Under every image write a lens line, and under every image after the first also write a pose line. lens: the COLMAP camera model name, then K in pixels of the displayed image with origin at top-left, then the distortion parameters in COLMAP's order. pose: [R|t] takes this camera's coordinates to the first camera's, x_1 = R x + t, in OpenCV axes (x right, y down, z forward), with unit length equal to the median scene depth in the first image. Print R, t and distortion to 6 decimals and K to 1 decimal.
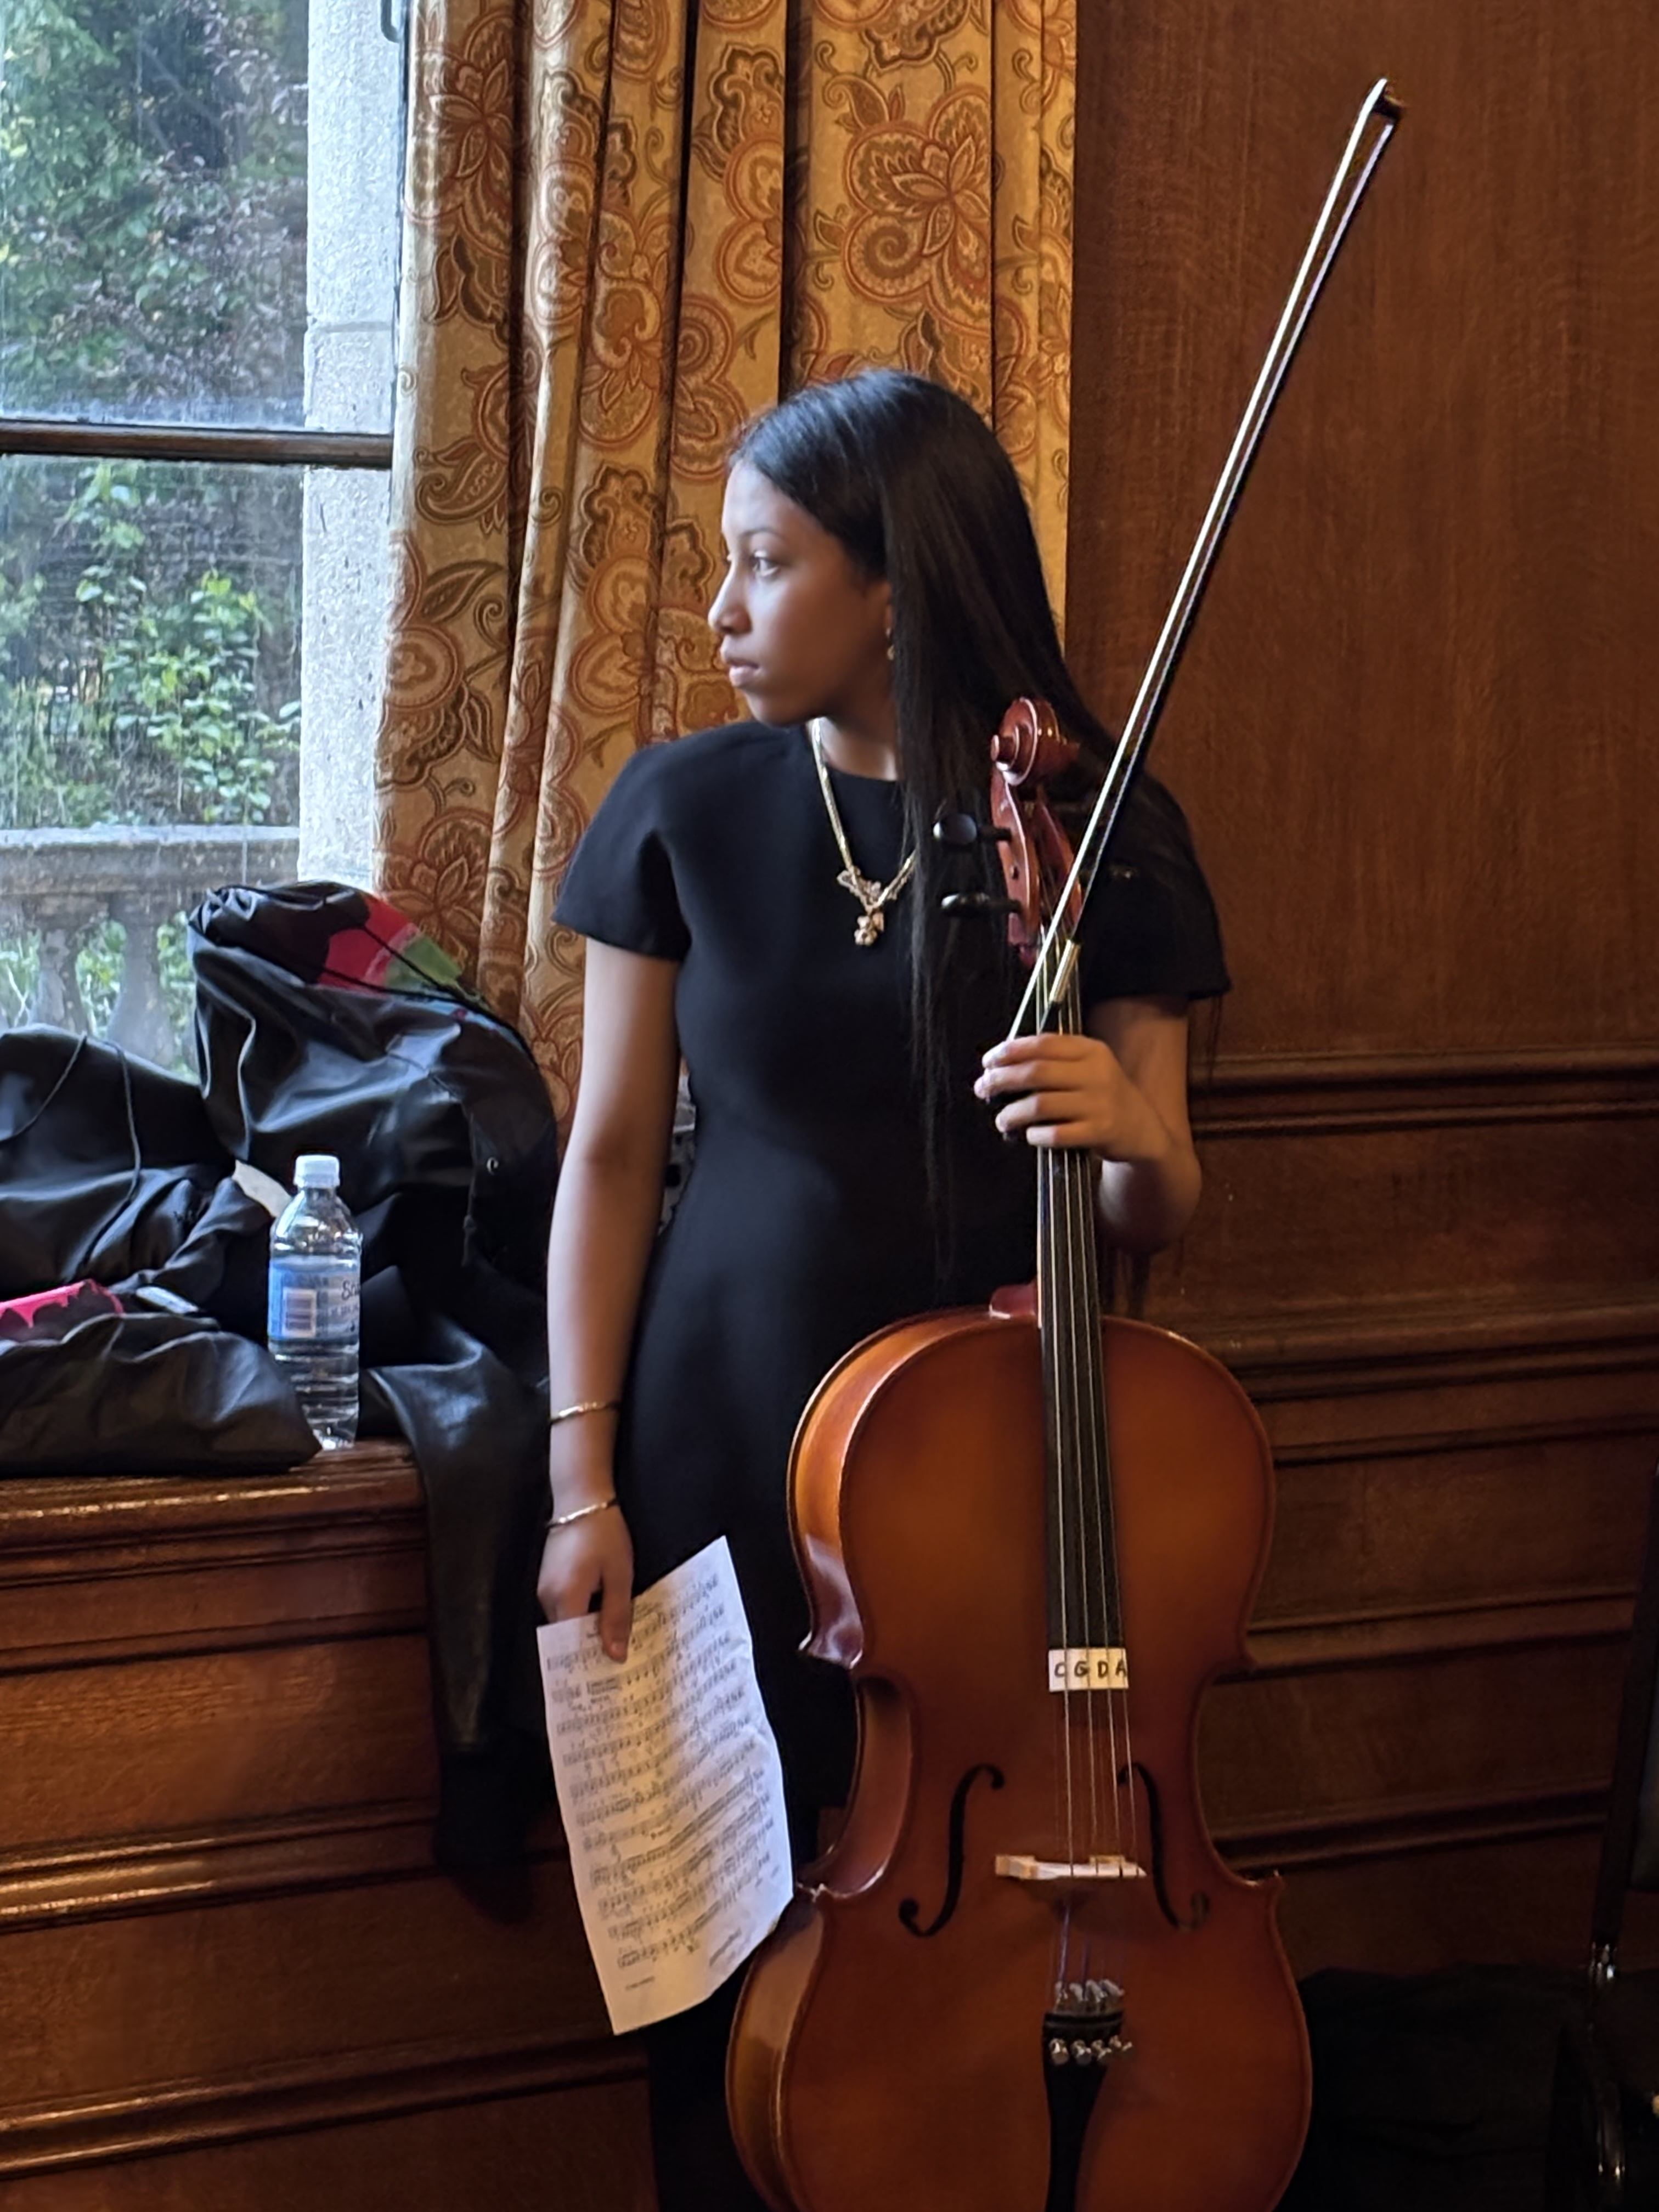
lens RADIAL K [[5883.0, 0, 829.1], [0, 5883.0, 1111.8], [0, 0, 1]] dist [0.409890, 0.000000]
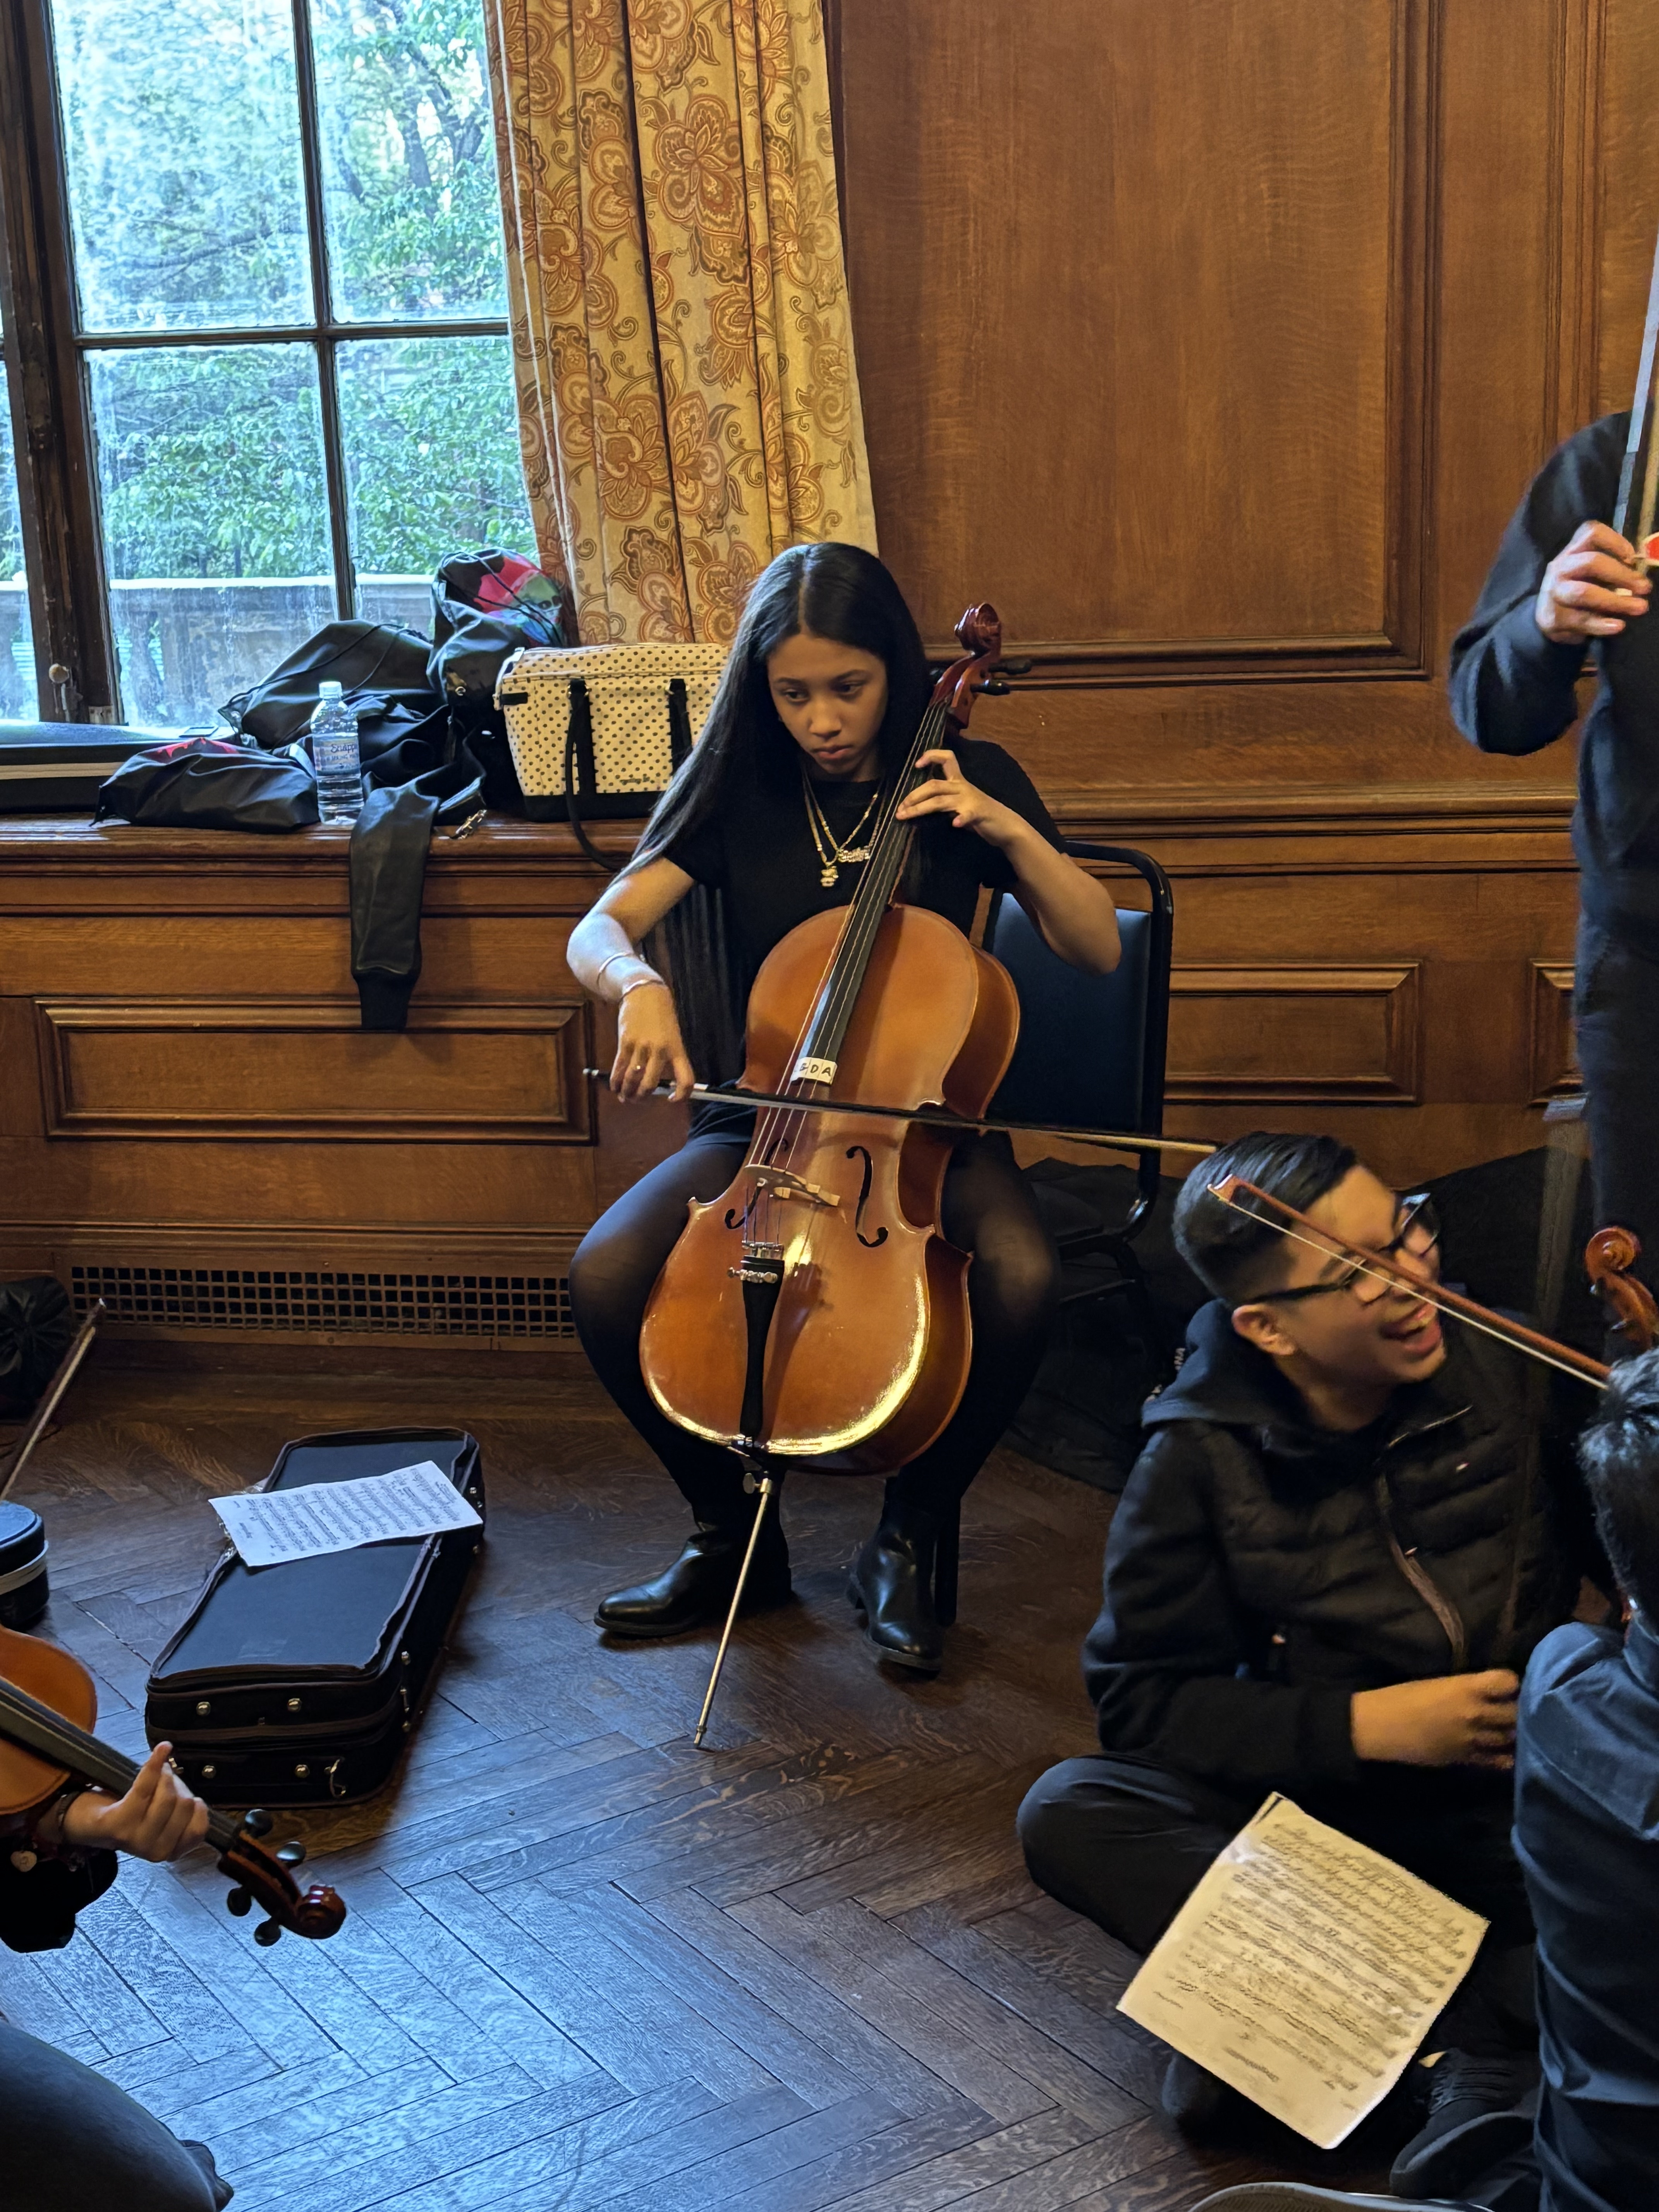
lens RADIAL K [[2917.9, 0, 825.6], [0, 2917.9, 1097.4], [0, 0, 1]] dist [0.088561, 0.000000]
pose [[0.691182, 0.113312, -0.713742, 0.680931], [-0.017070, 0.989916, 0.140626, 0.003663], [0.722479, -0.085015, 0.686146, 0.356892]]
